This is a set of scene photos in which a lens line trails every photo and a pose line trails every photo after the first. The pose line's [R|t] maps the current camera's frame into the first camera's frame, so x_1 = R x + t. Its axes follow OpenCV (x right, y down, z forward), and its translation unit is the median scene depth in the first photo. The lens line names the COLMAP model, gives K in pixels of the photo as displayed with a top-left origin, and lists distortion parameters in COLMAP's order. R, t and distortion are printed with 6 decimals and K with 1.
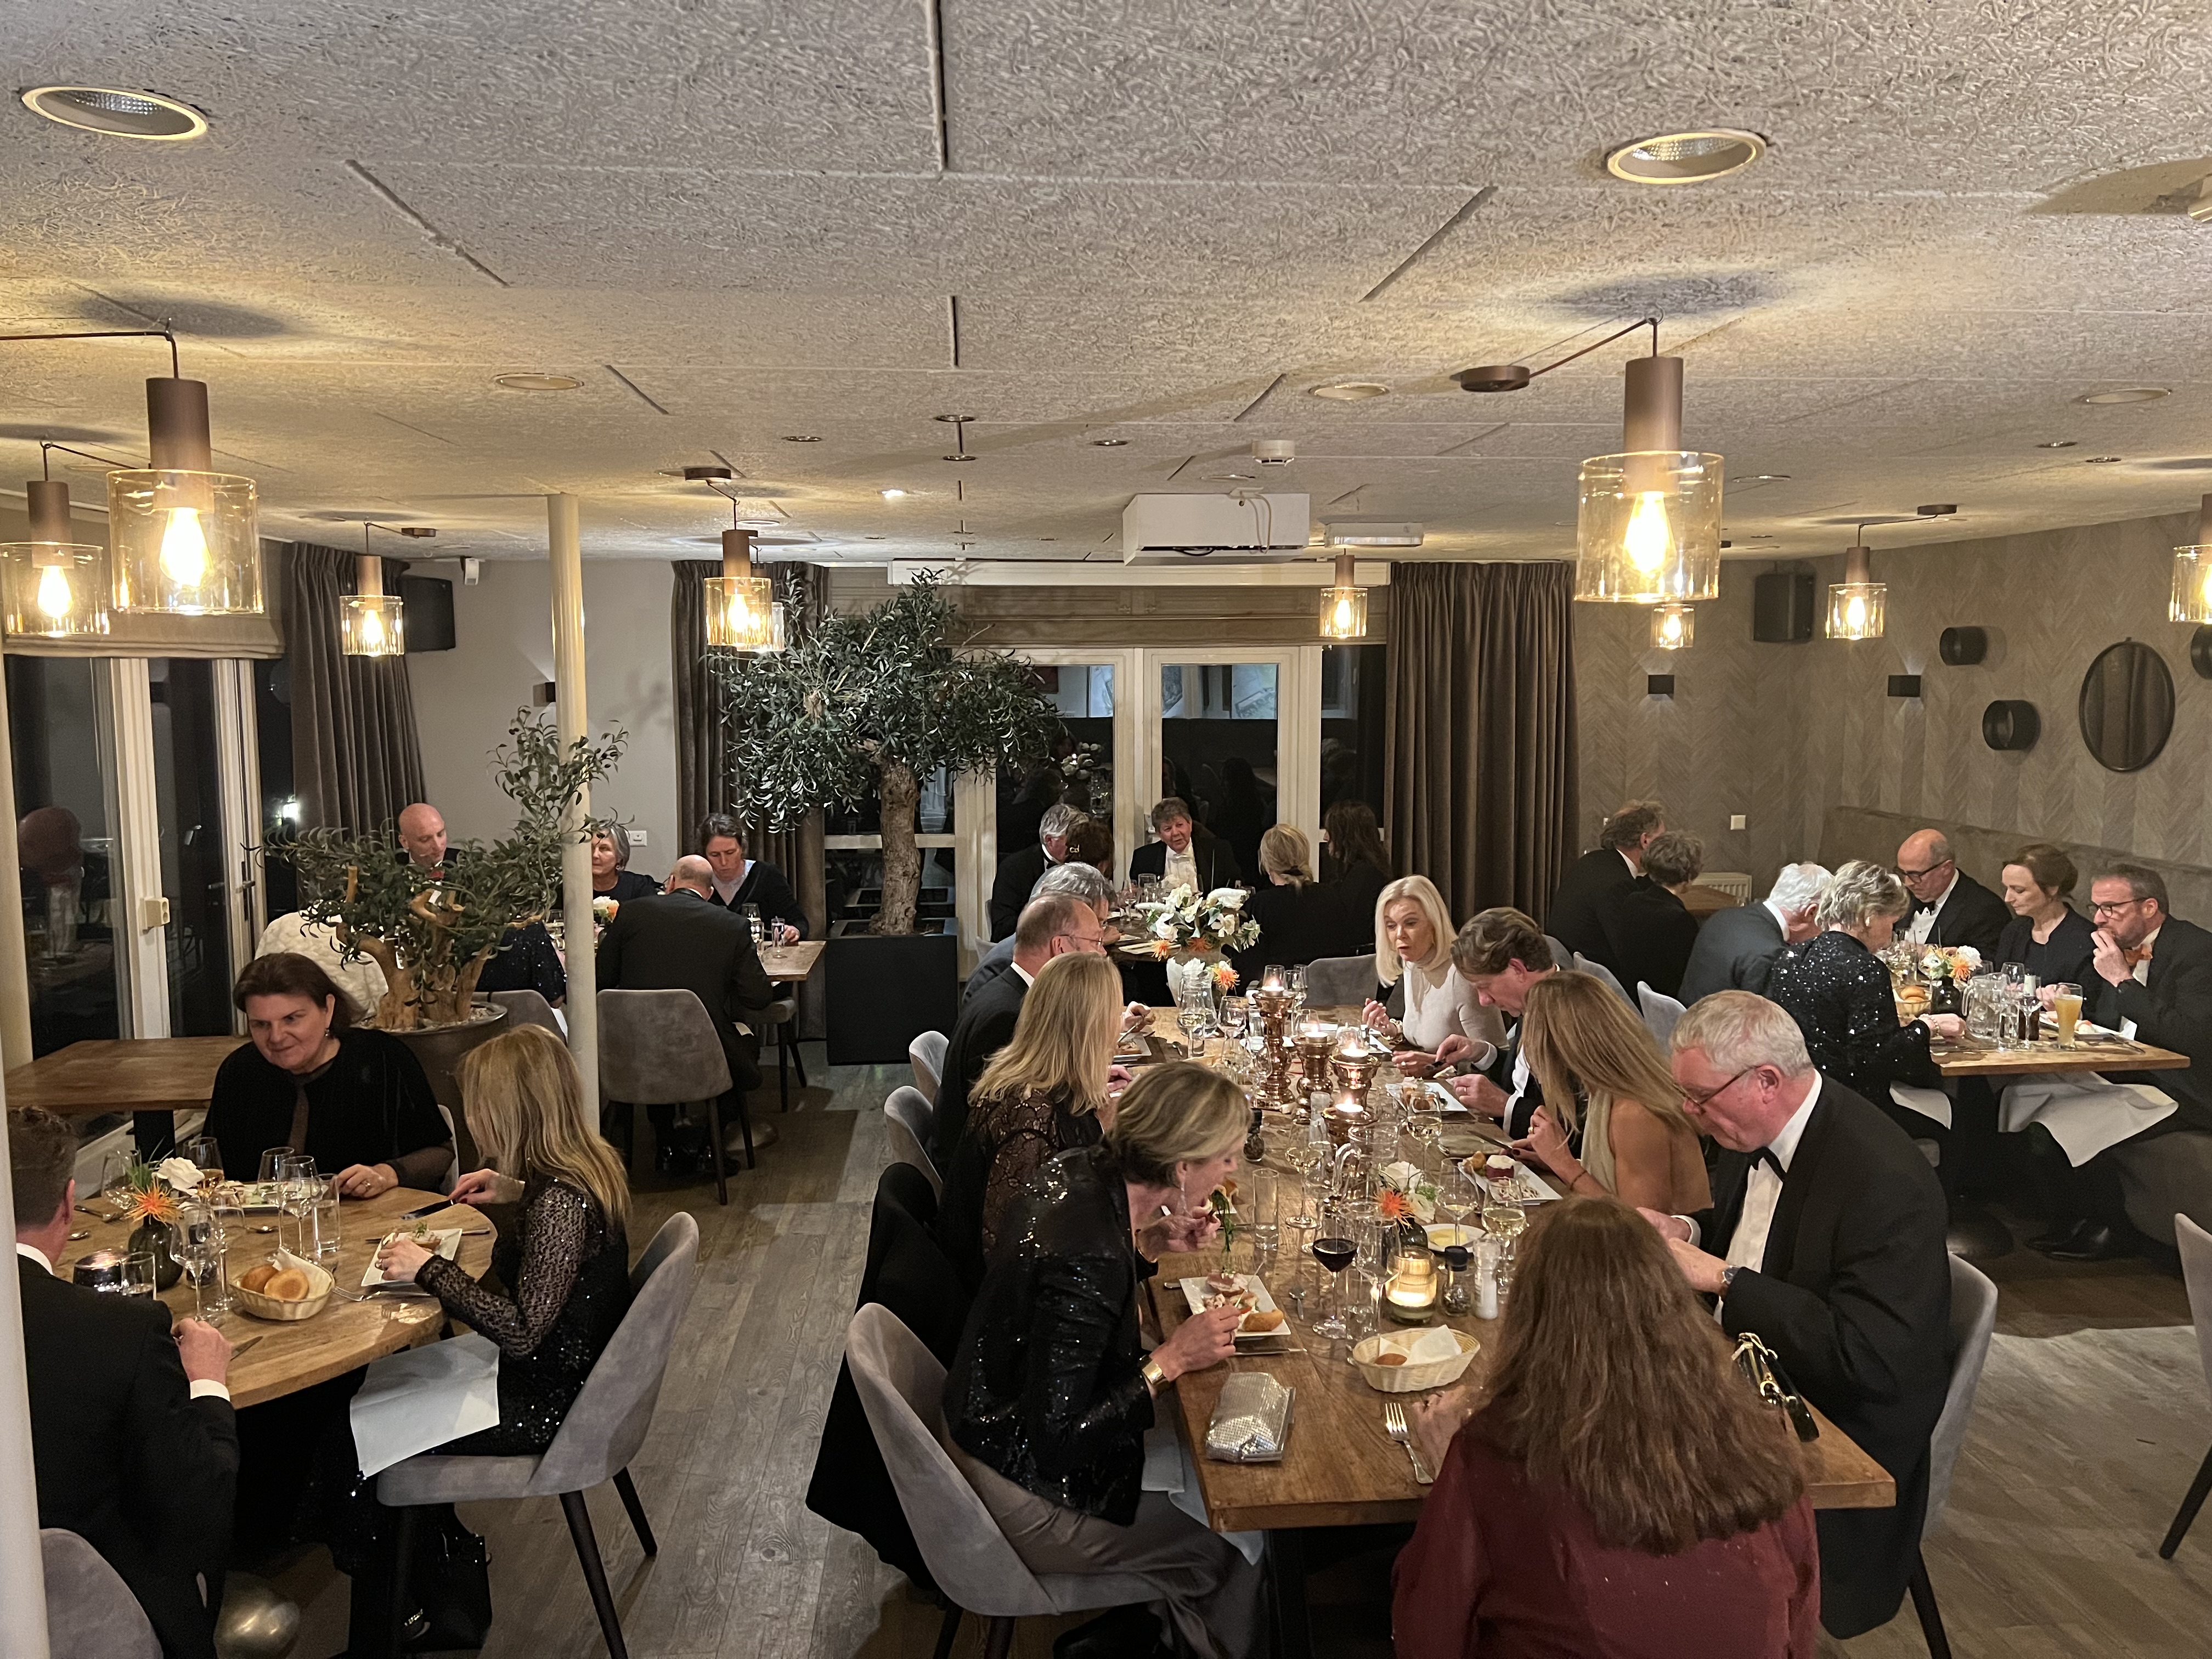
lens RADIAL K [[1652.7, 0, 1103.5], [0, 1652.7, 822.7], [0, 0, 1]] dist [0.046319, -0.046621]
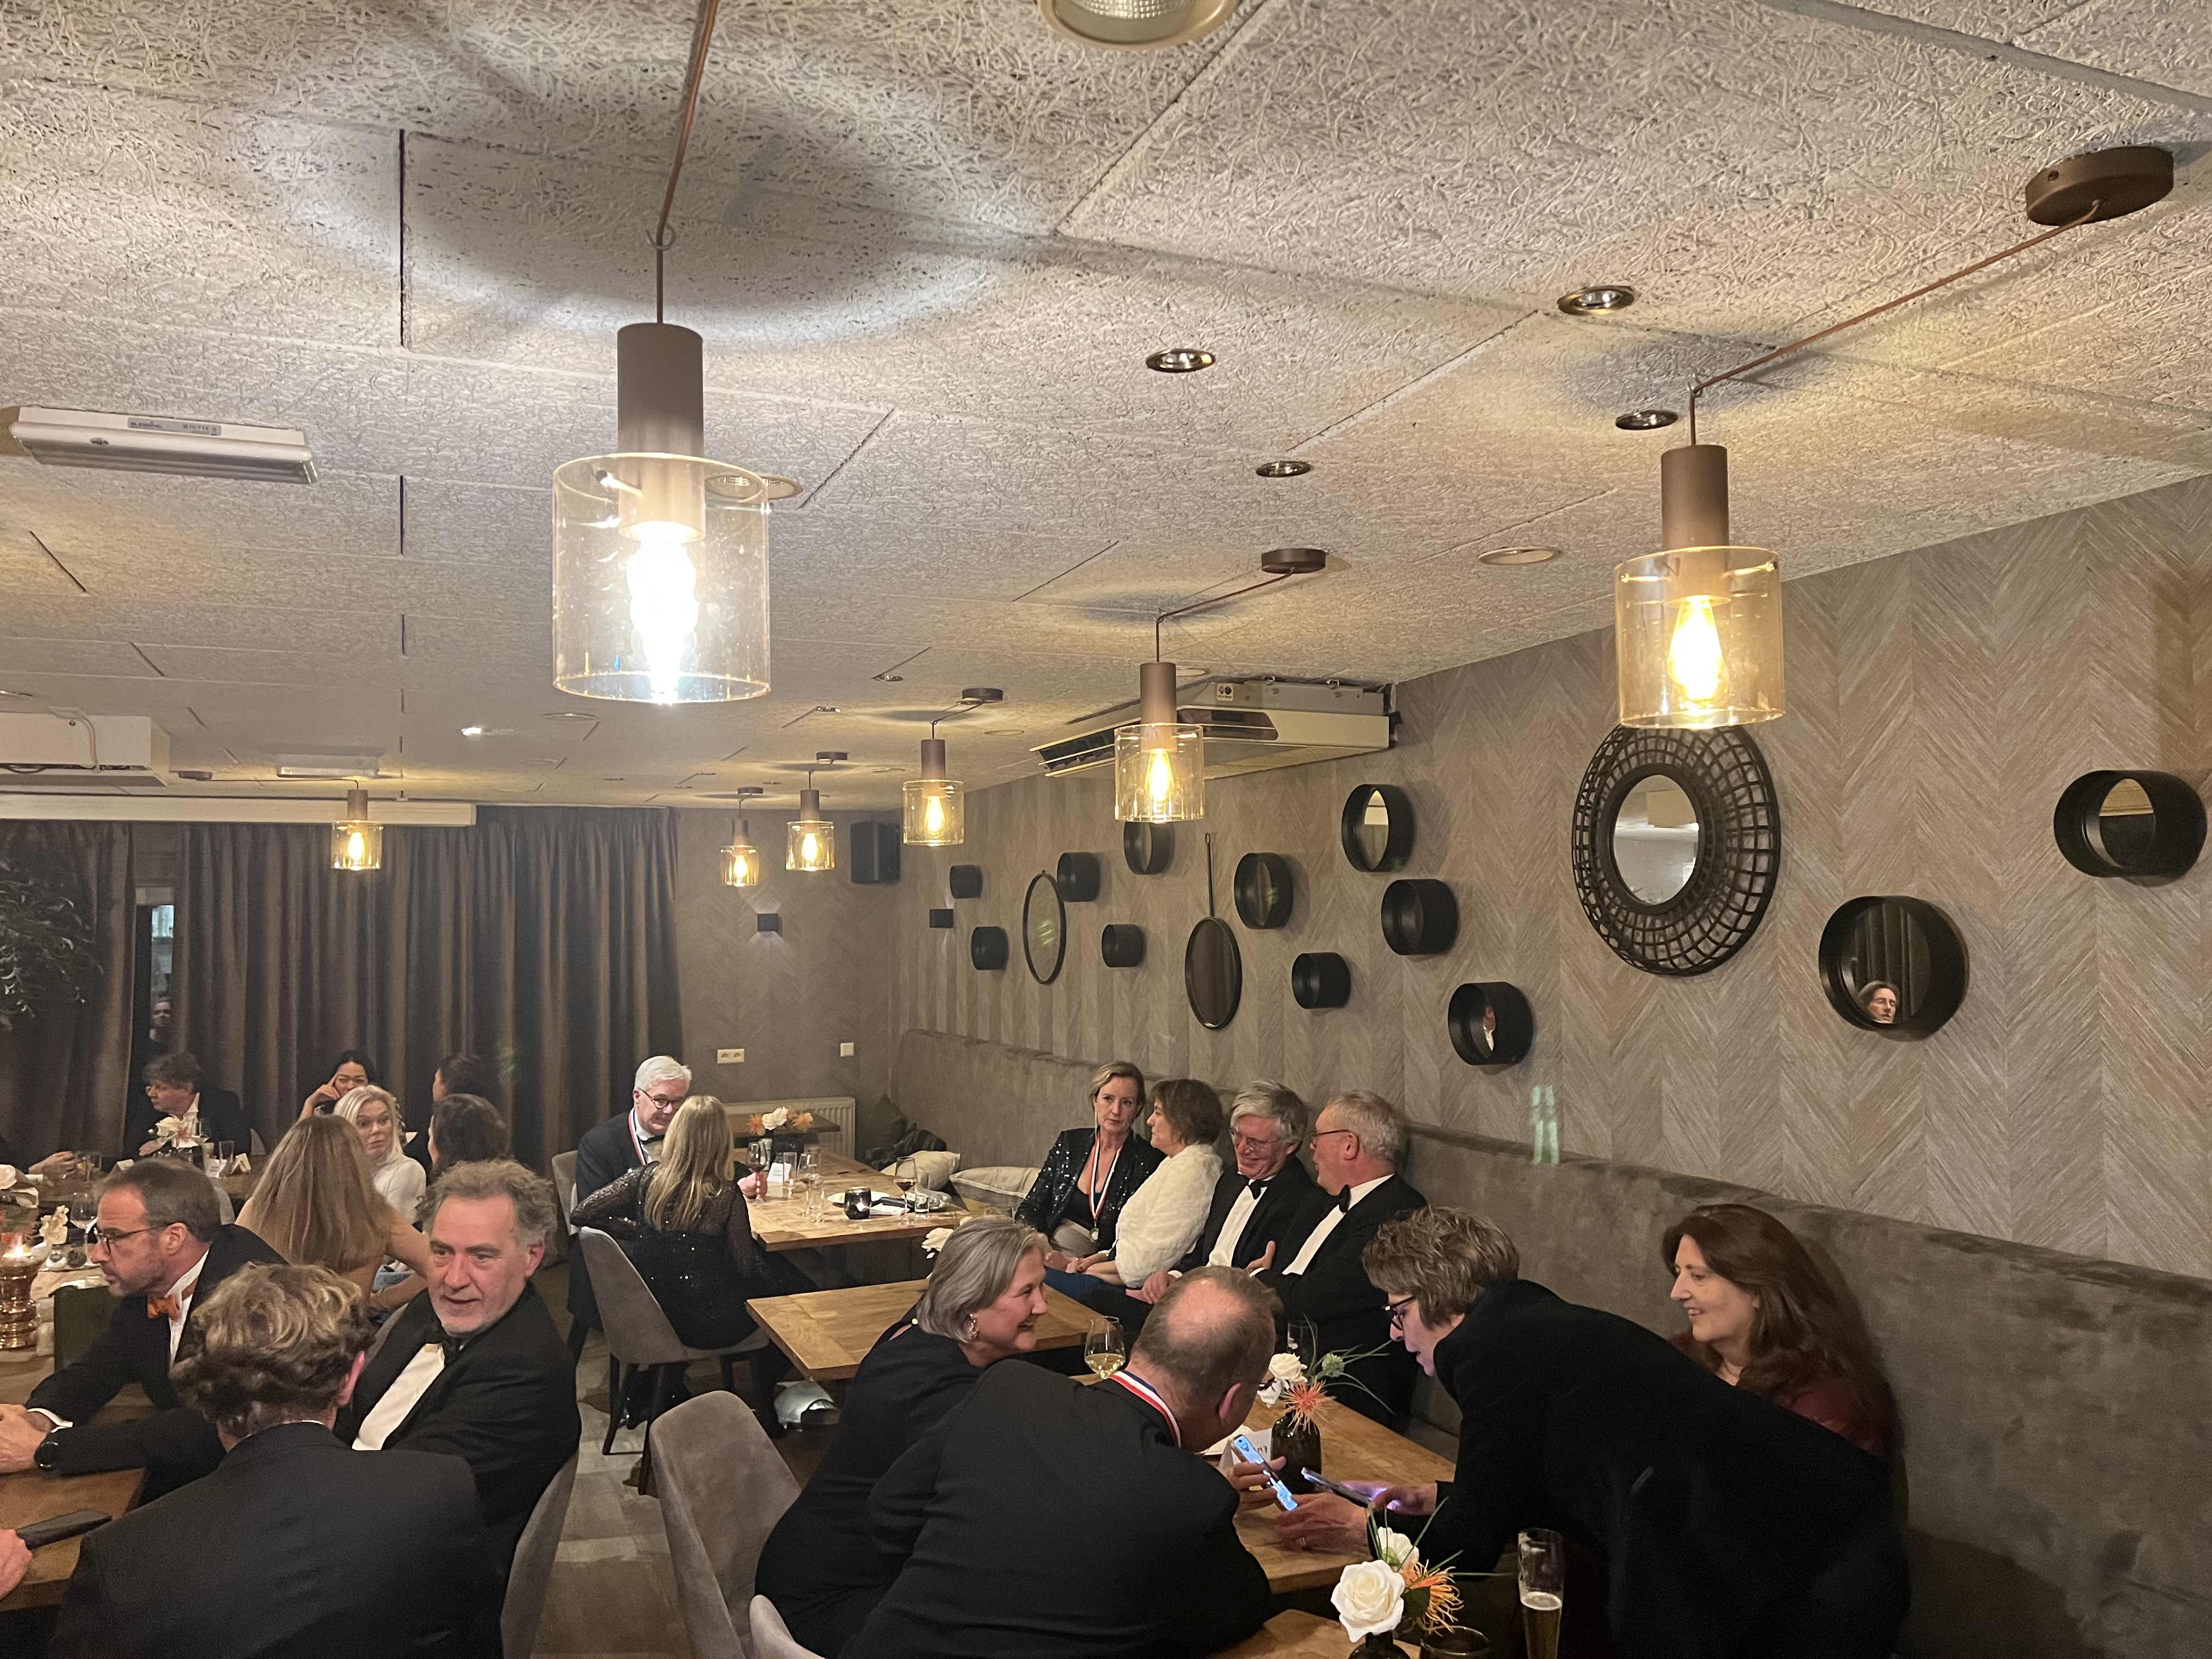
lens RADIAL K [[1652.7, 0, 1104.6], [0, 1652.7, 844.0], [0, 0, 1]] dist [0.046319, -0.046621]
pose [[0.951017, 0.006077, 0.309079, 0.265157], [0.039993, 0.988987, -0.142499, 0.035534], [-0.306541, 0.147880, 0.940300, -0.101607]]
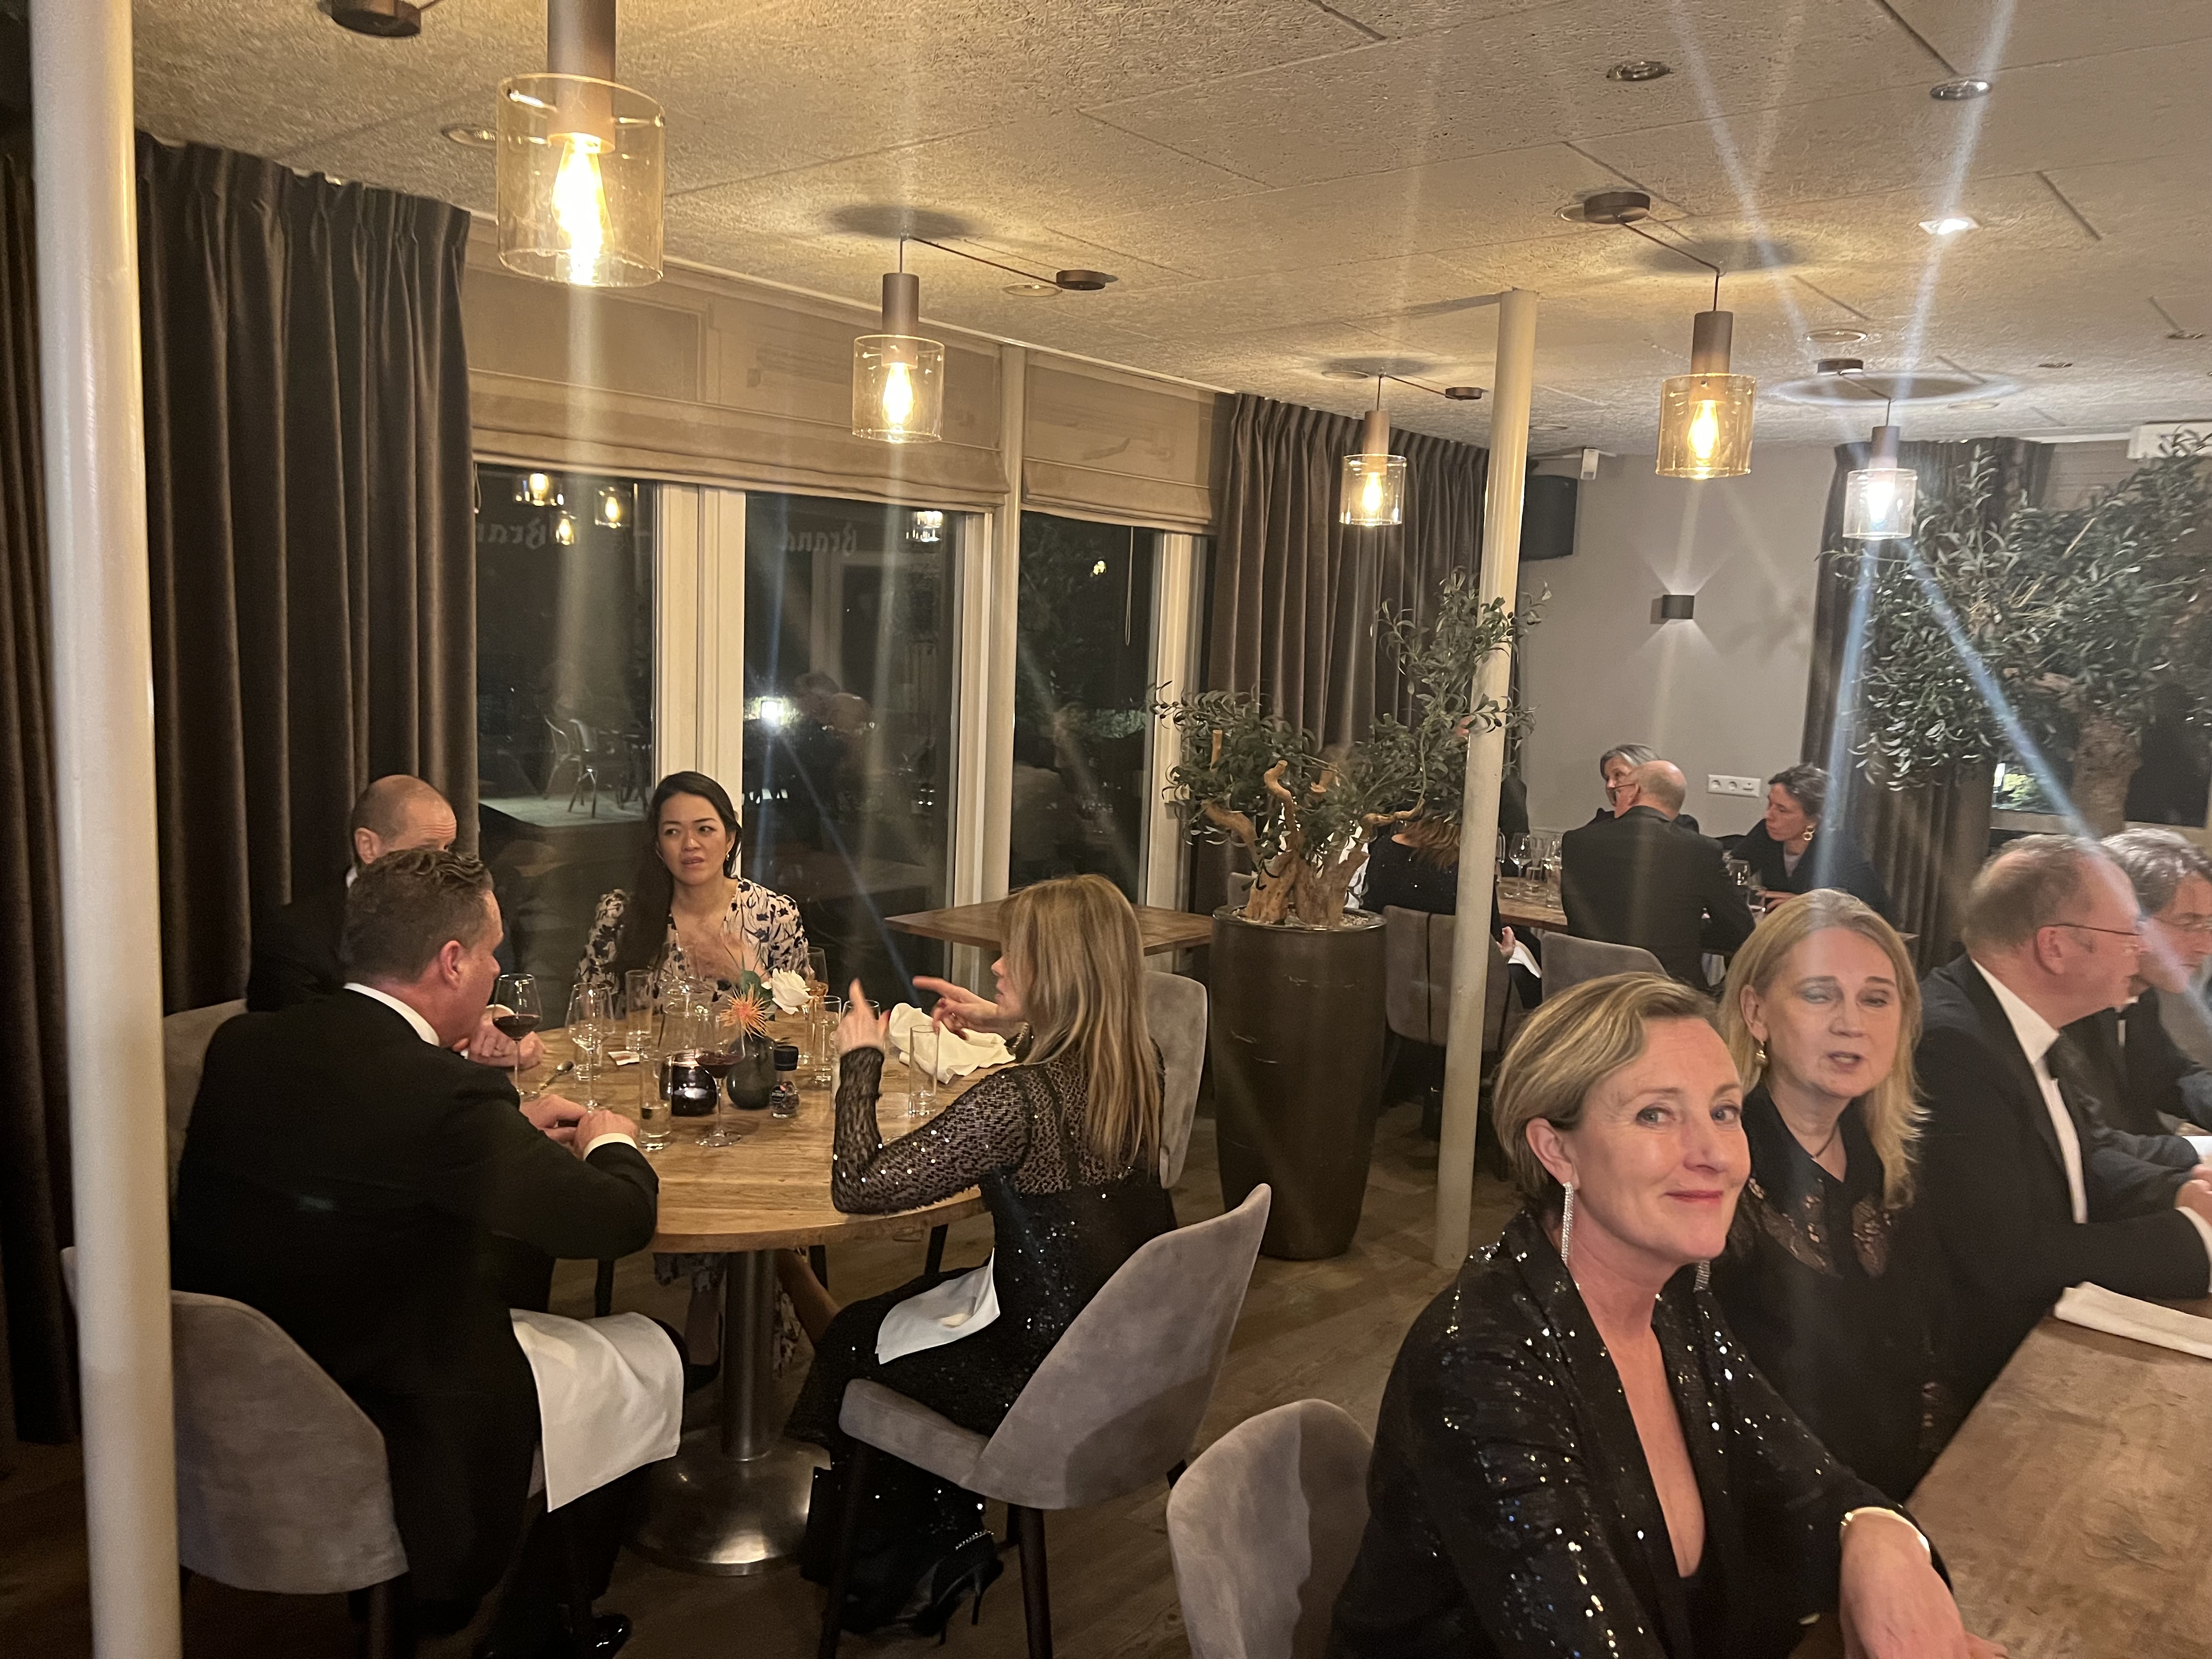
lens RADIAL K [[1652.7, 0, 1097.3], [0, 1652.7, 835.1], [0, 0, 1]] dist [0.046319, -0.046621]
pose [[0.706410, 0.120995, -0.697384, 0.086486], [-0.111481, 0.992002, 0.059187, 0.025003], [0.698968, 0.035935, 0.714249, 0.217890]]
